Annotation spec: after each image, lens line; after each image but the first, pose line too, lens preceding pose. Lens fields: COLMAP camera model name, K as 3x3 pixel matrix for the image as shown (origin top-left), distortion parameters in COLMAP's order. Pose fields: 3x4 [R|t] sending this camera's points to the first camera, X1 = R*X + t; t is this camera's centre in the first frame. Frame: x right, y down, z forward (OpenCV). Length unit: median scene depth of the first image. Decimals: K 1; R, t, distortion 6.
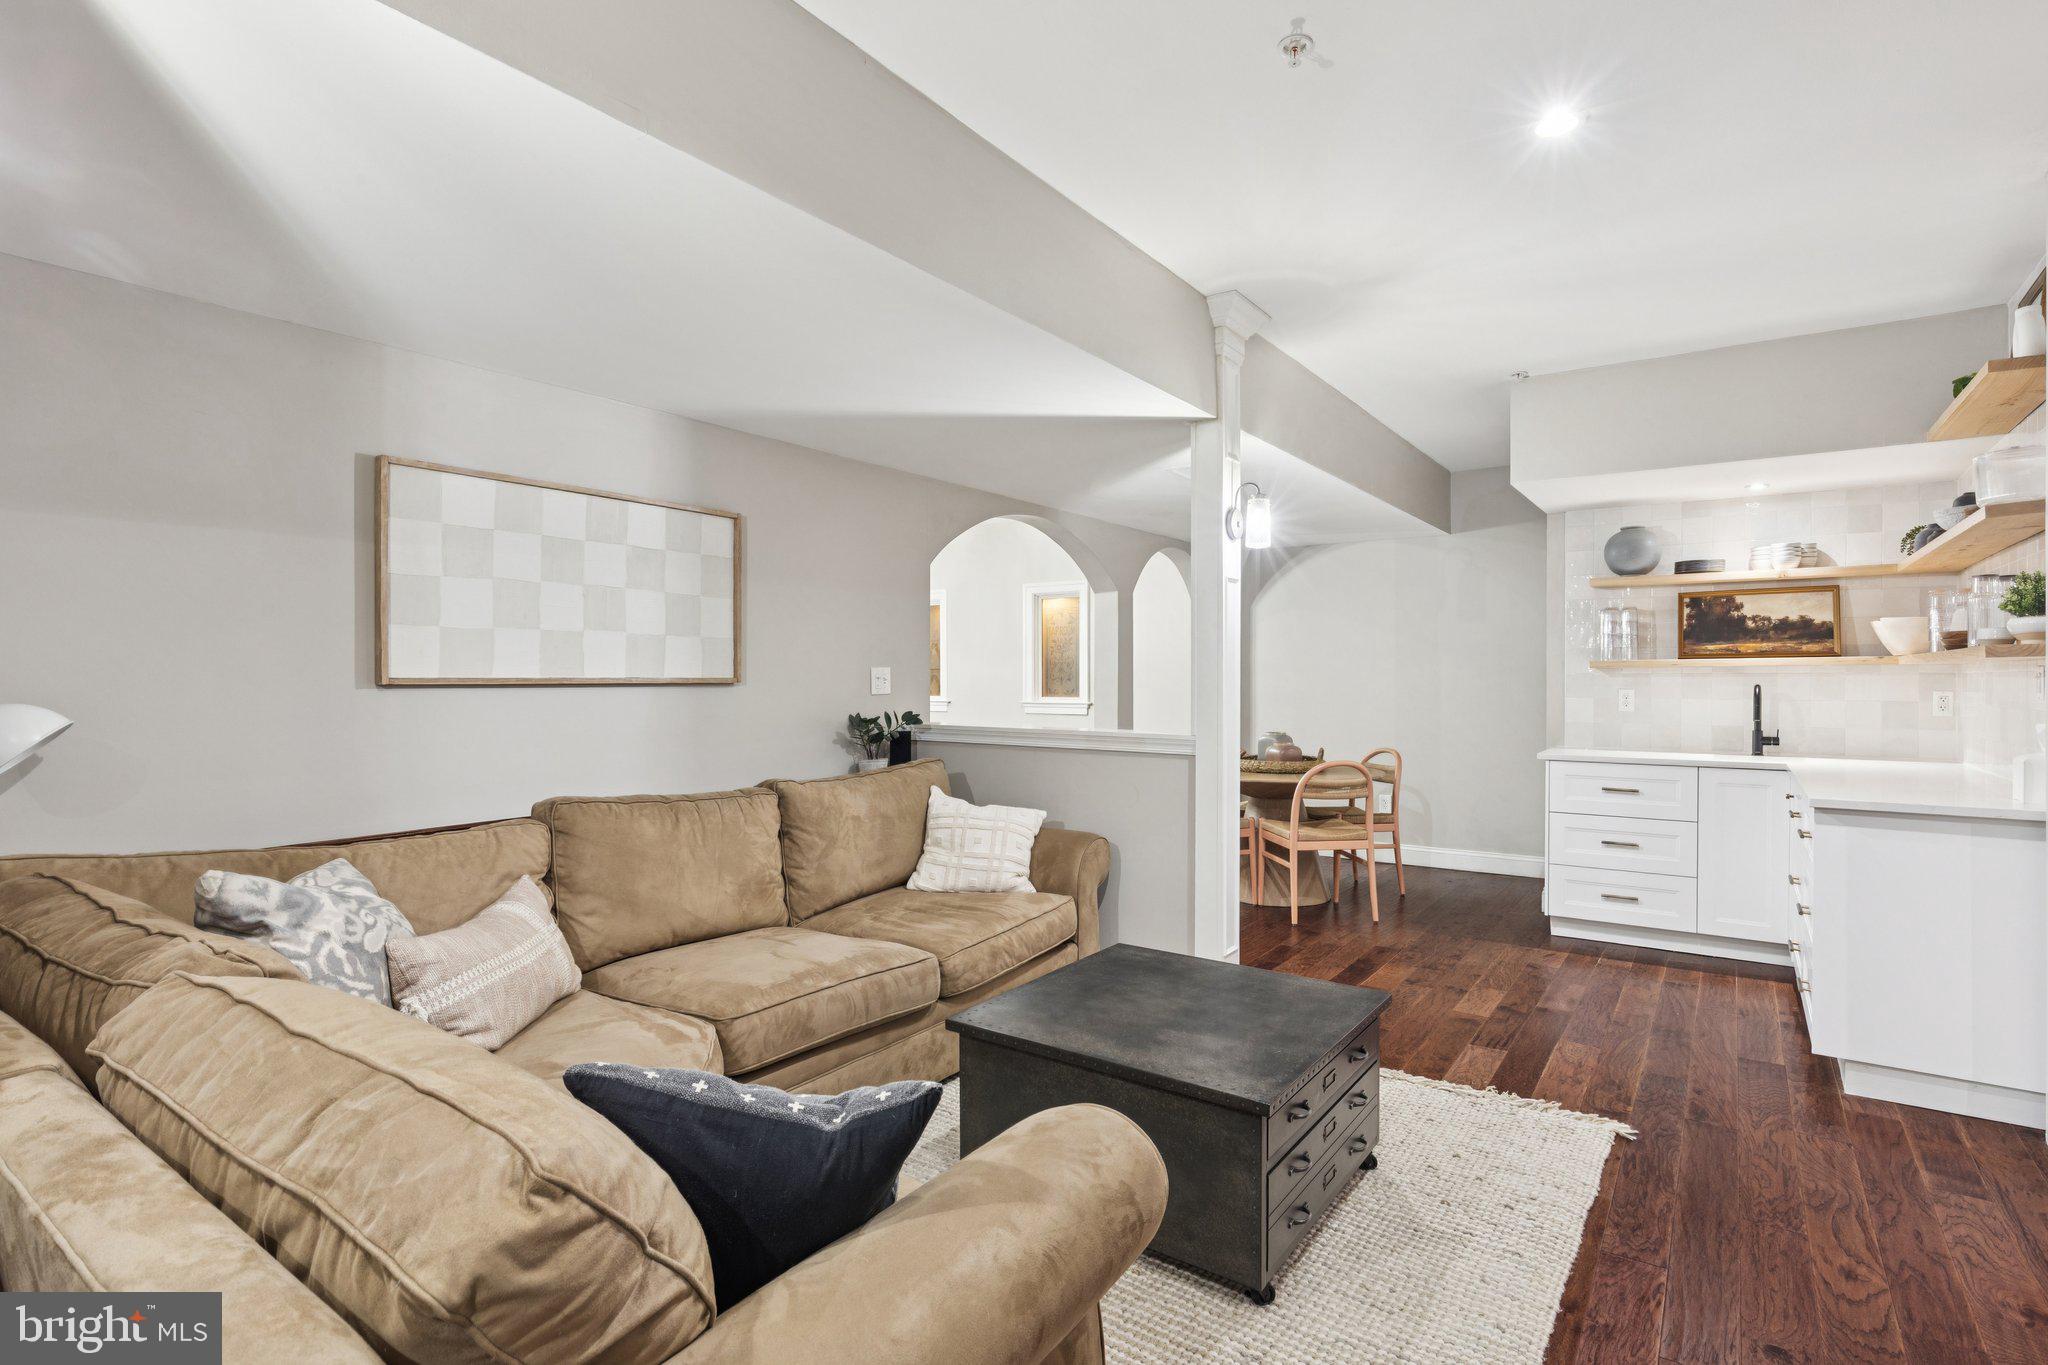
lens RADIAL K [[1011.6, 0, 1019.3], [0, 1011.6, 680.6], [0, 0, 1]] dist [-0.000848, 0.000082]
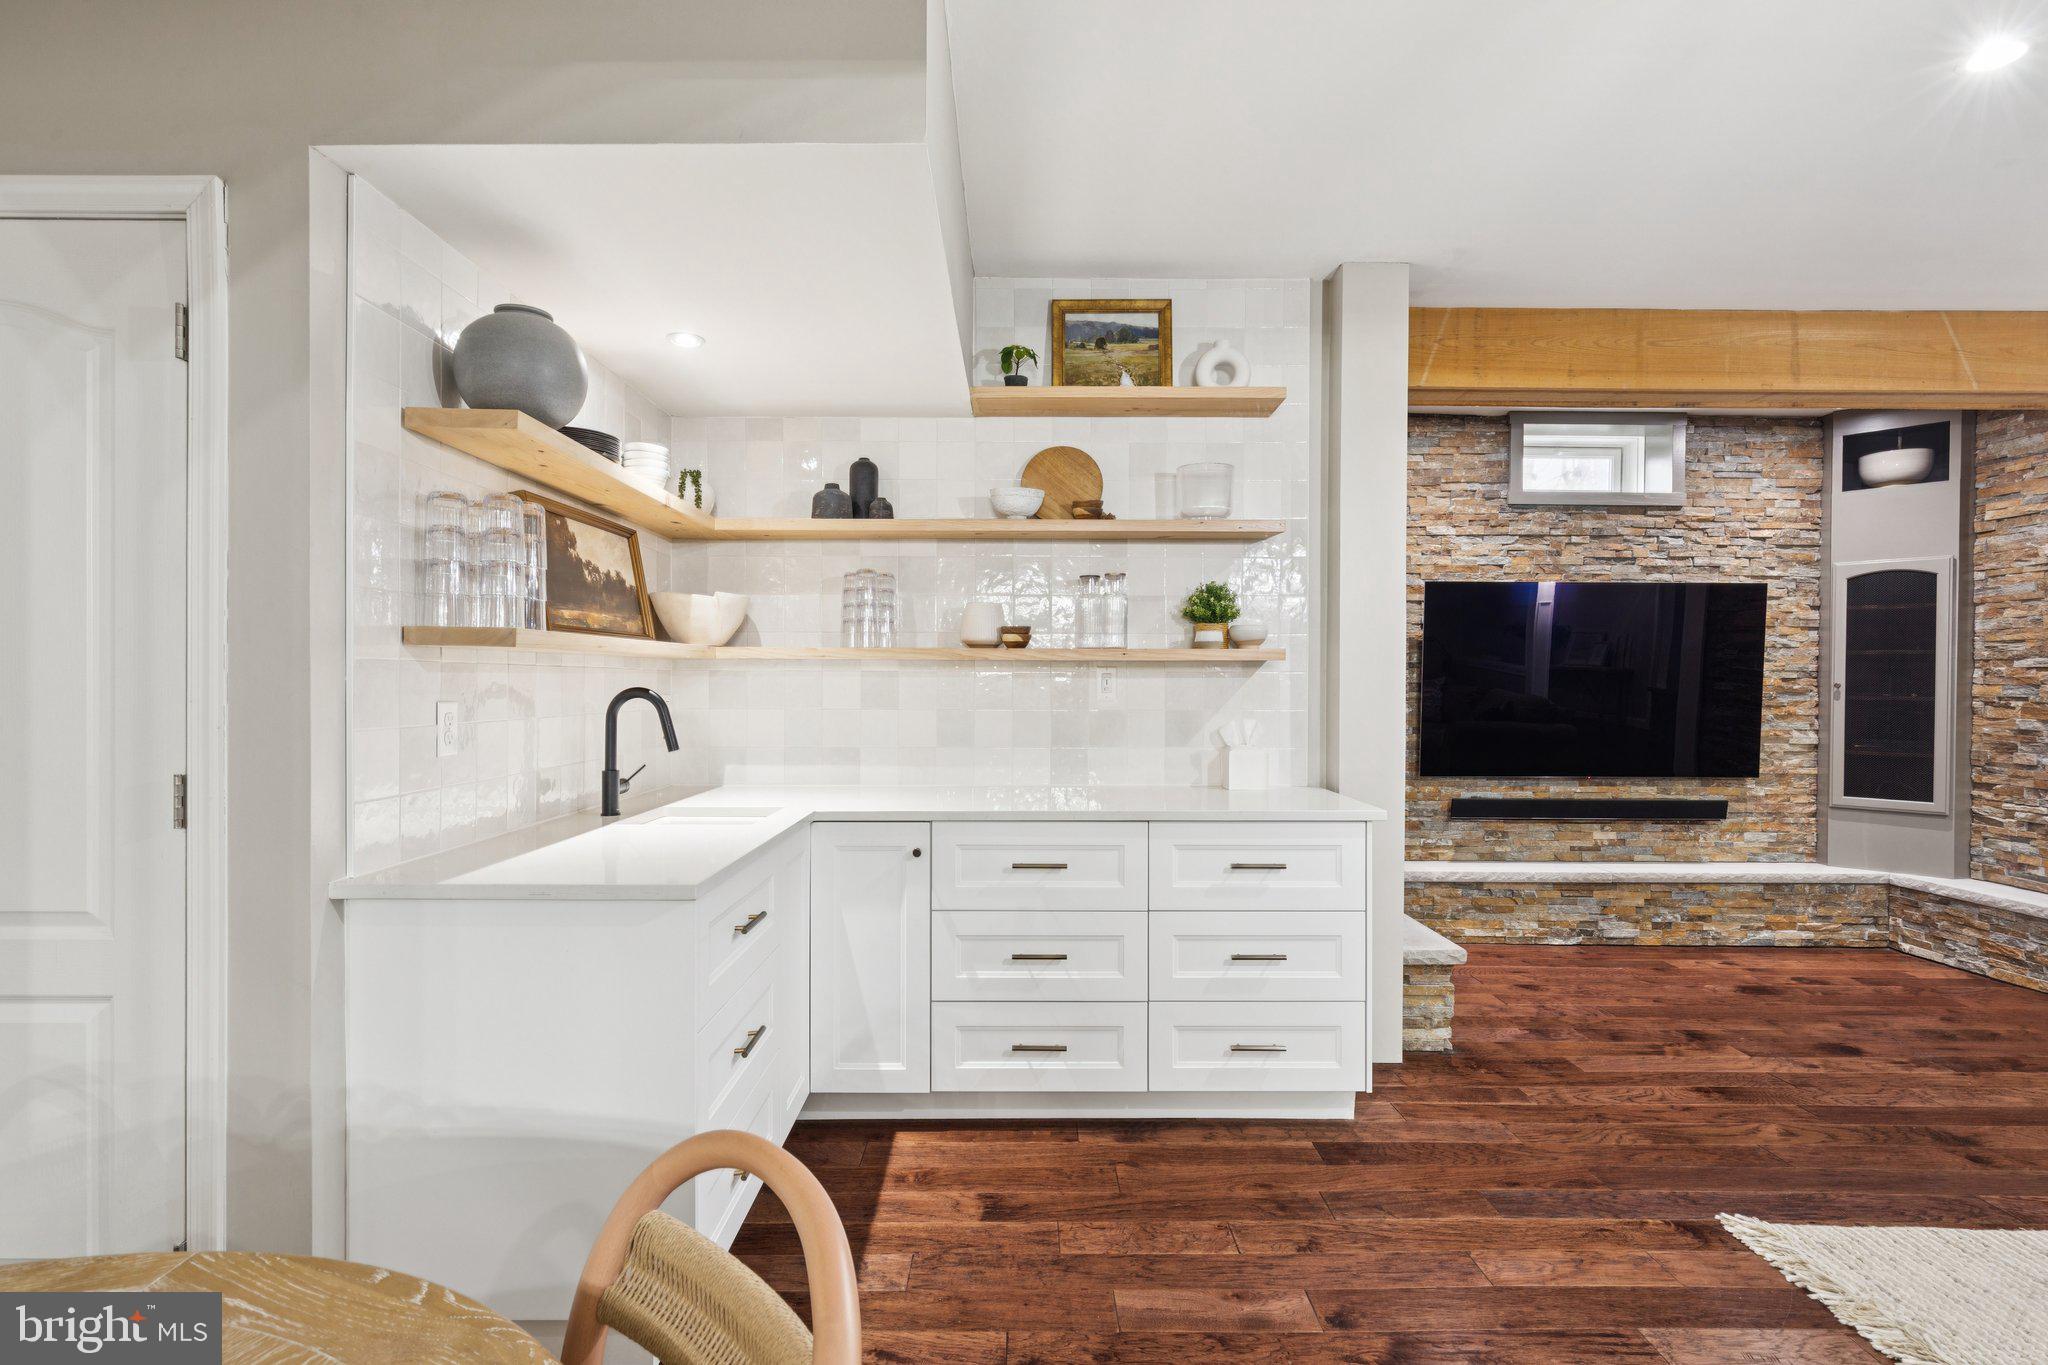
lens RADIAL K [[949.4, 0, 1033.6], [0, 949.4, 688.7], [0, 0, 1]] dist [-0.003620, 0.000433]
pose [[-0.578120, -0.003677, 0.815943, 0.234291], [0.002361, 0.999978, 0.006179, 0.002929], [-0.815948, 0.005499, -0.578099, 1.496563]]
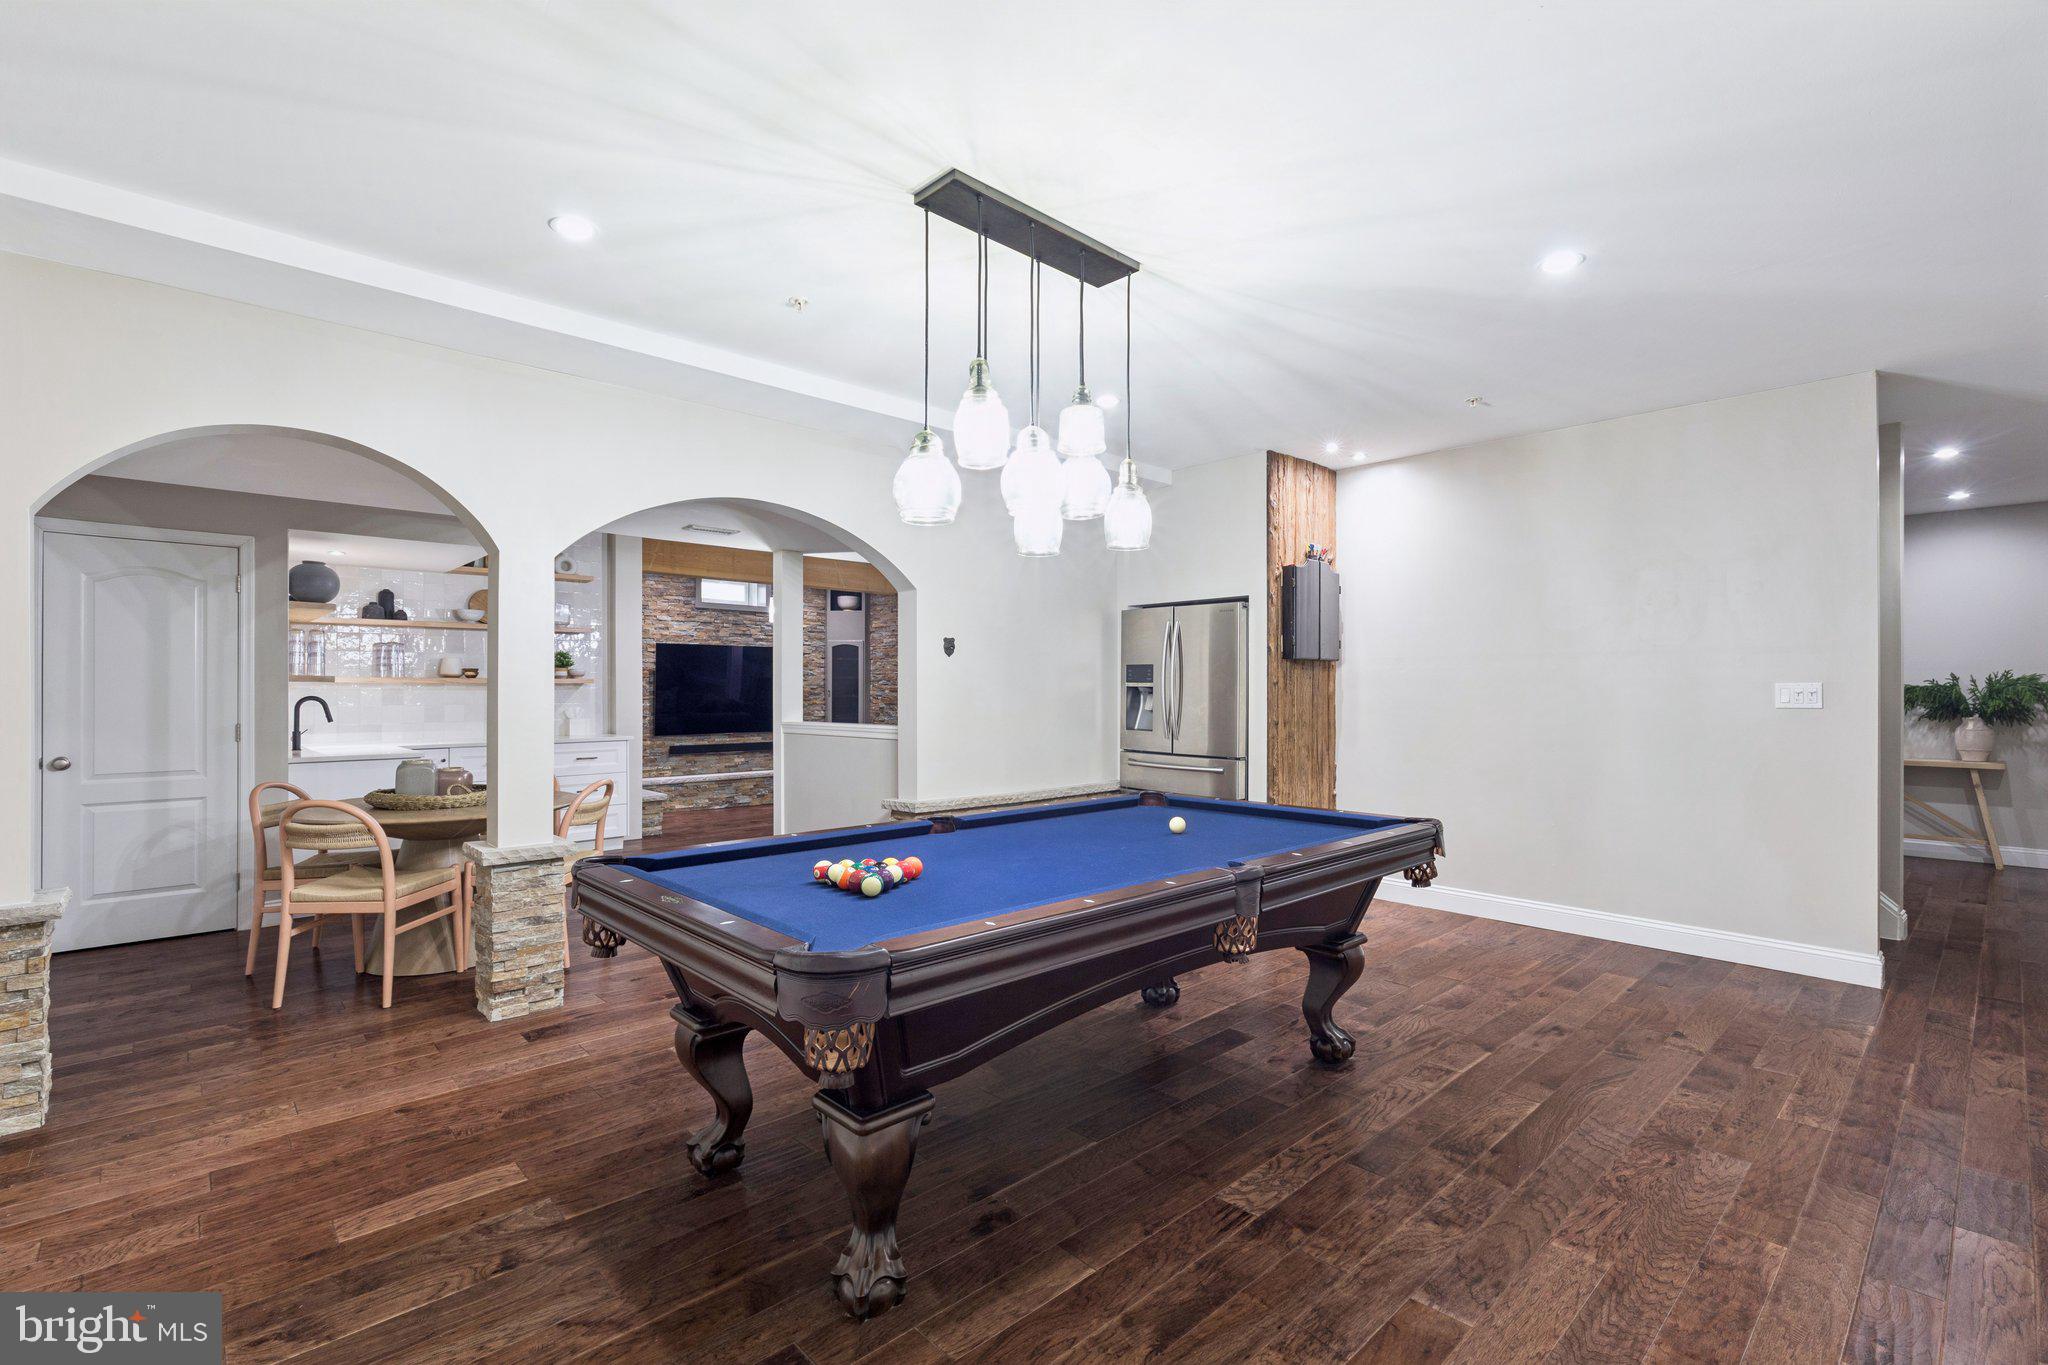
lens RADIAL K [[924.0, 0, 1027.6], [0, 924.0, 689.4], [0, 0, 1]] dist [0.005513, -0.000229]
pose [[-0.977392, 0.004726, 0.211382, -0.567713], [0.005747, 0.999975, 0.004215, -0.005108], [-0.211357, 0.005334, -0.977394, 2.607613]]
